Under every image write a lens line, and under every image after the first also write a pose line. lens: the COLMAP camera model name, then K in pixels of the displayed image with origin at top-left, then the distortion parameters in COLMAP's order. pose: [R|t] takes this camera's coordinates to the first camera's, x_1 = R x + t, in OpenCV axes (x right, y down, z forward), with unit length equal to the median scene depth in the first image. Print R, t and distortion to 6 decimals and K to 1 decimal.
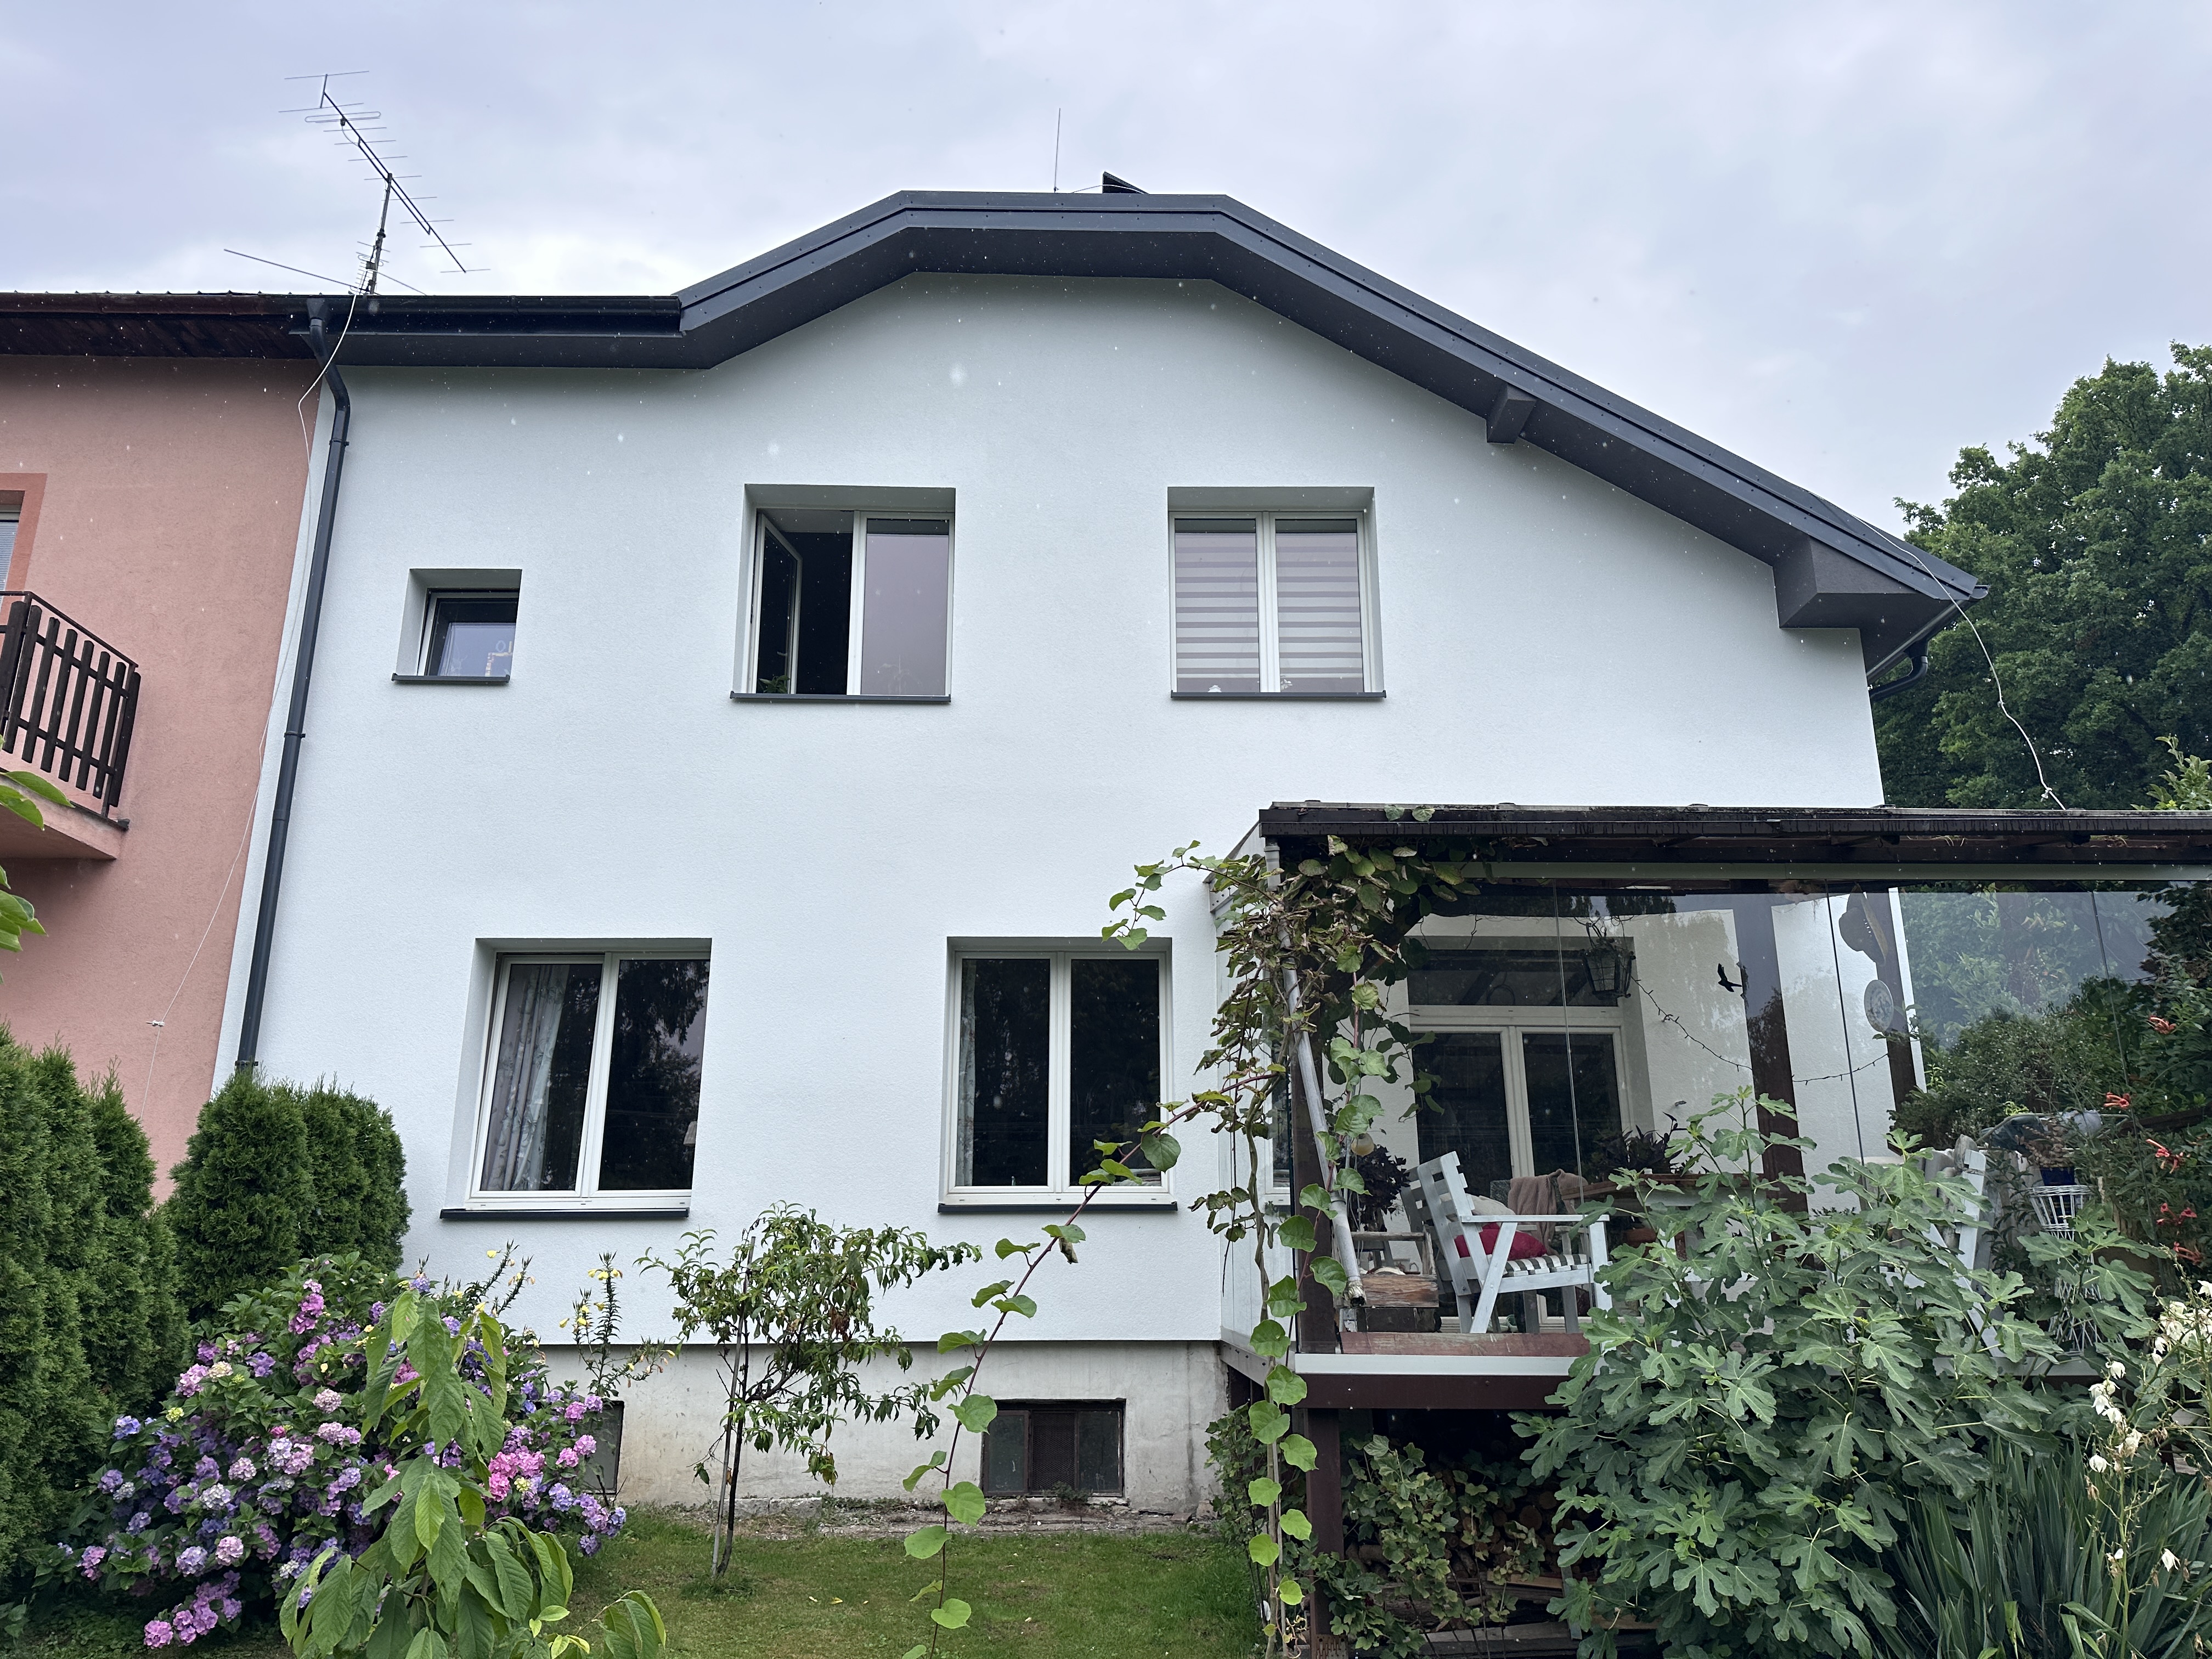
lens RADIAL K [[1547.8, 0, 1107.3], [0, 1547.8, 824.1], [0, 0, 1]] dist [0.006565, 0.000728]
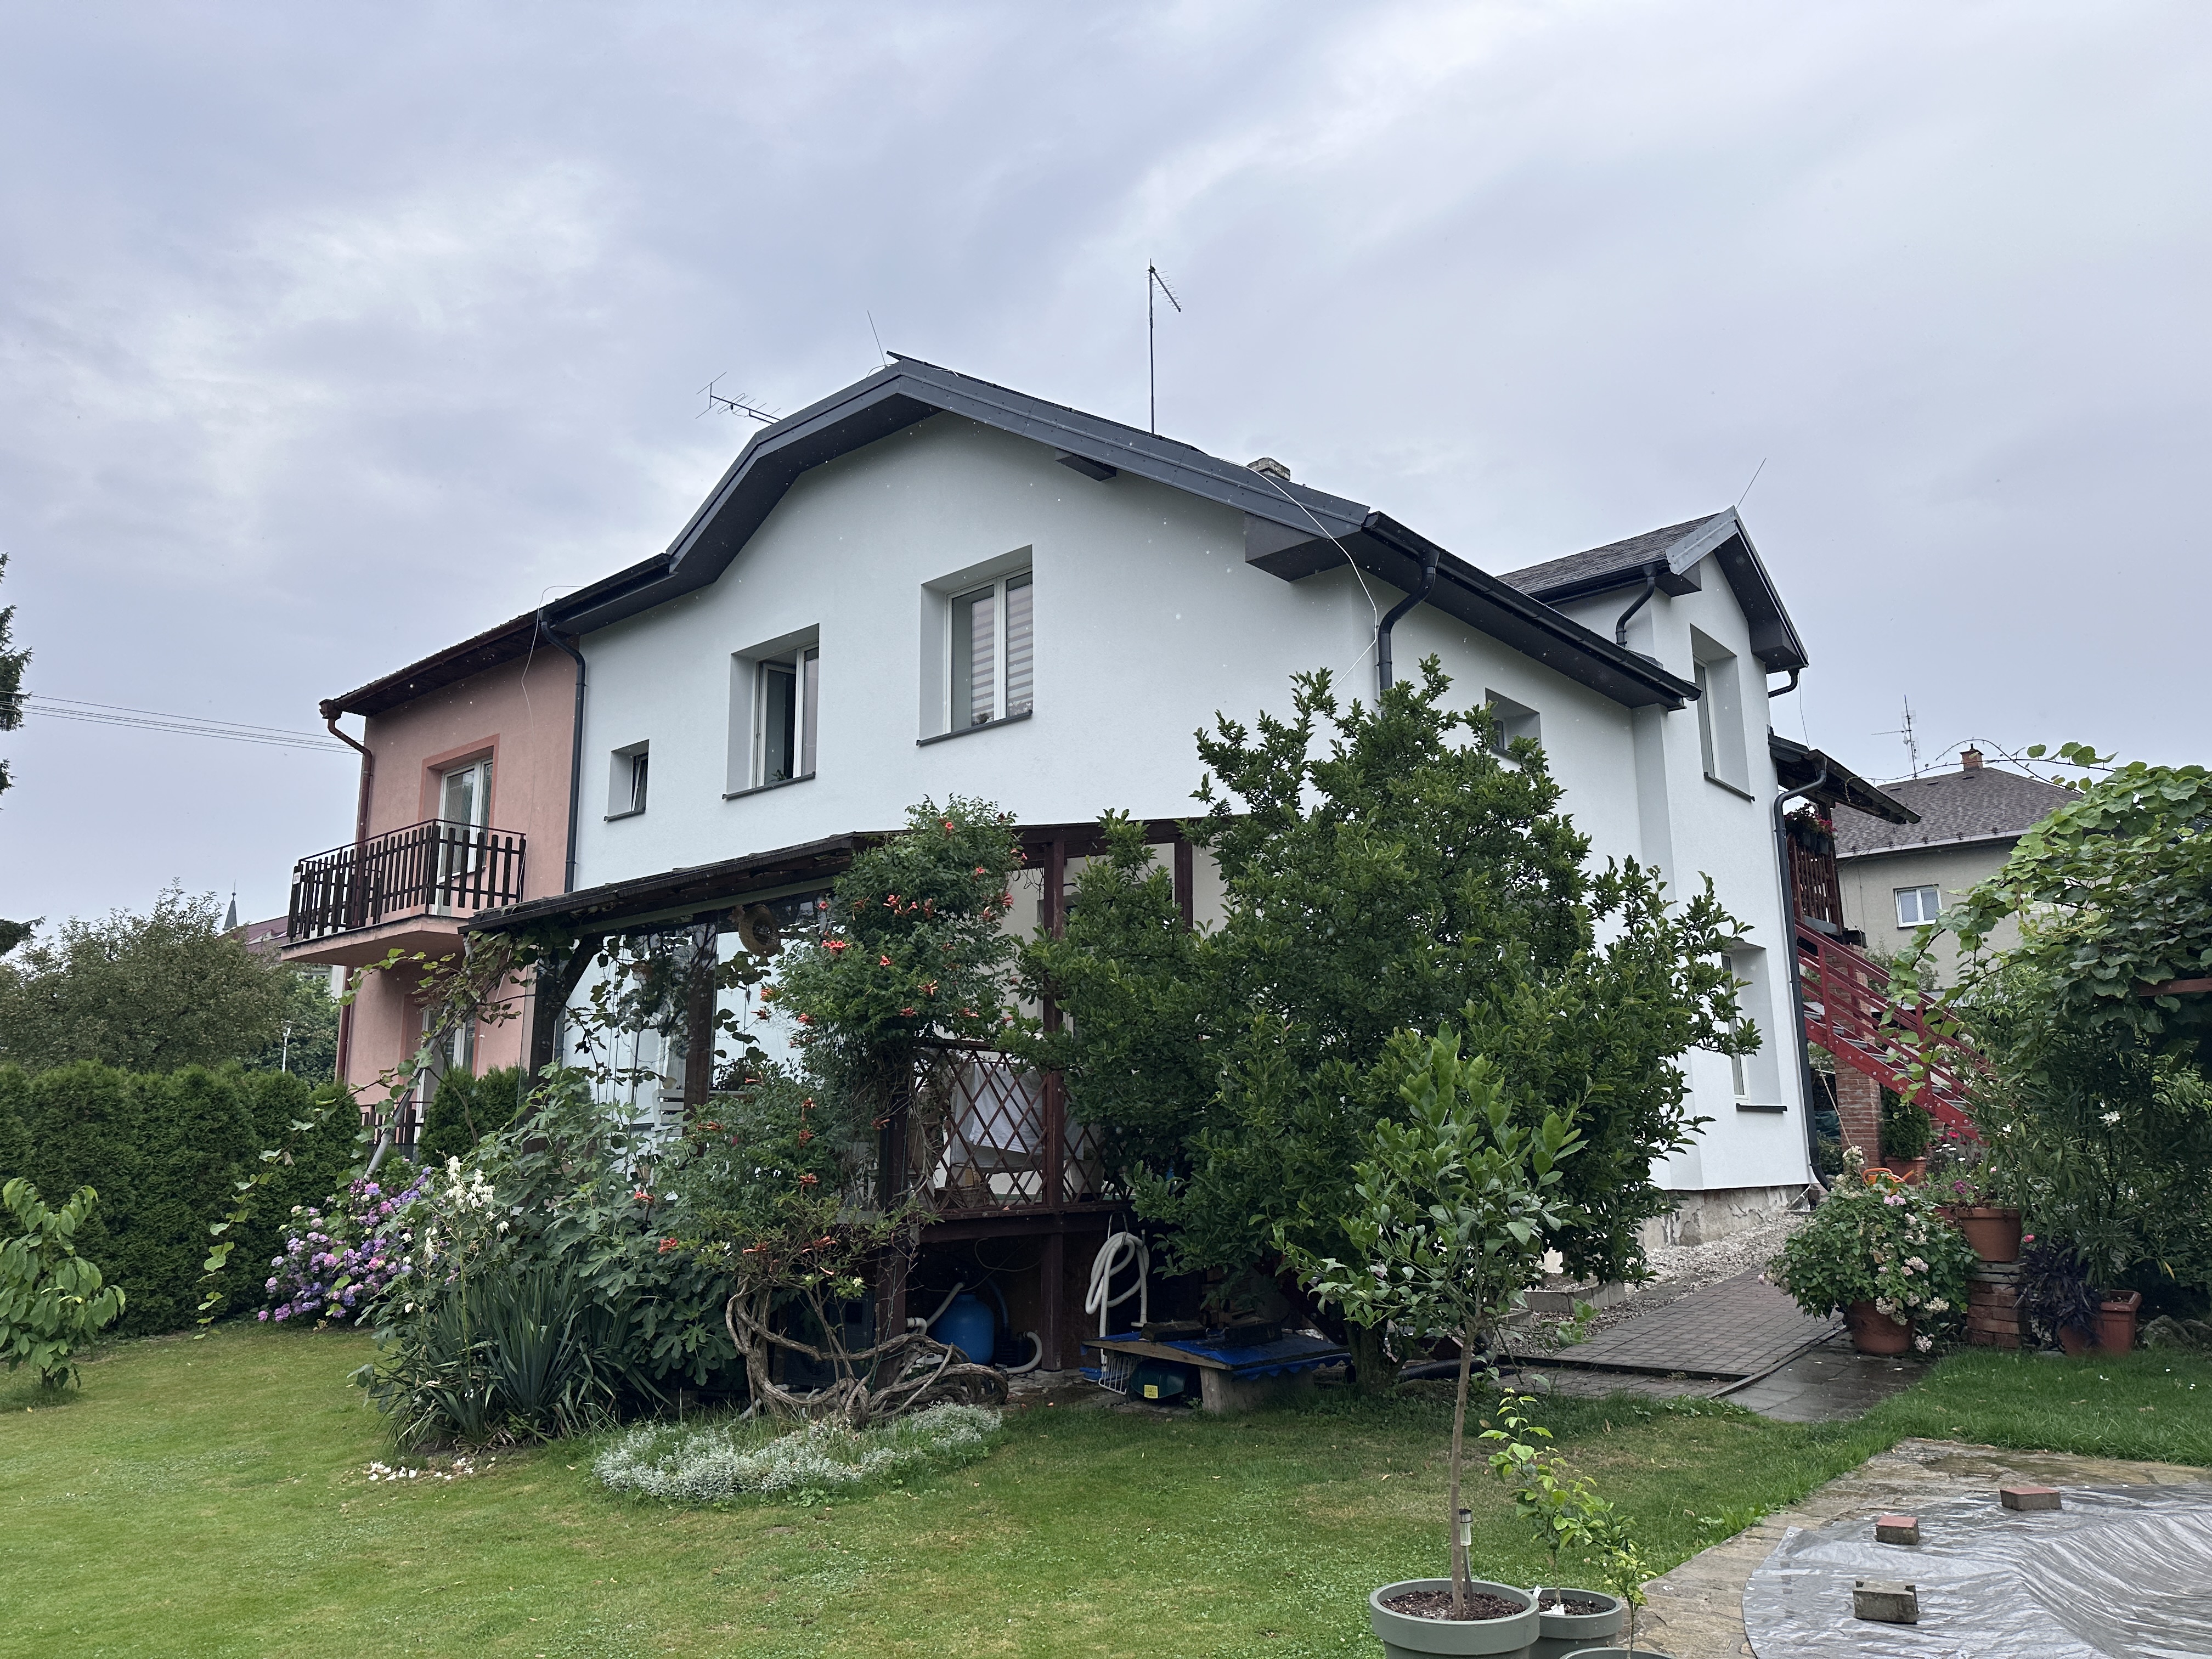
lens RADIAL K [[1547.8, 0, 1106.0], [0, 1547.8, 832.5], [0, 0, 1]] dist [0.006565, 0.000728]
pose [[0.732432, -0.139450, -0.666406, 1.037604], [0.195885, 0.980575, 0.010101, 0.012196], [0.652053, -0.137938, 0.745520, 0.070623]]
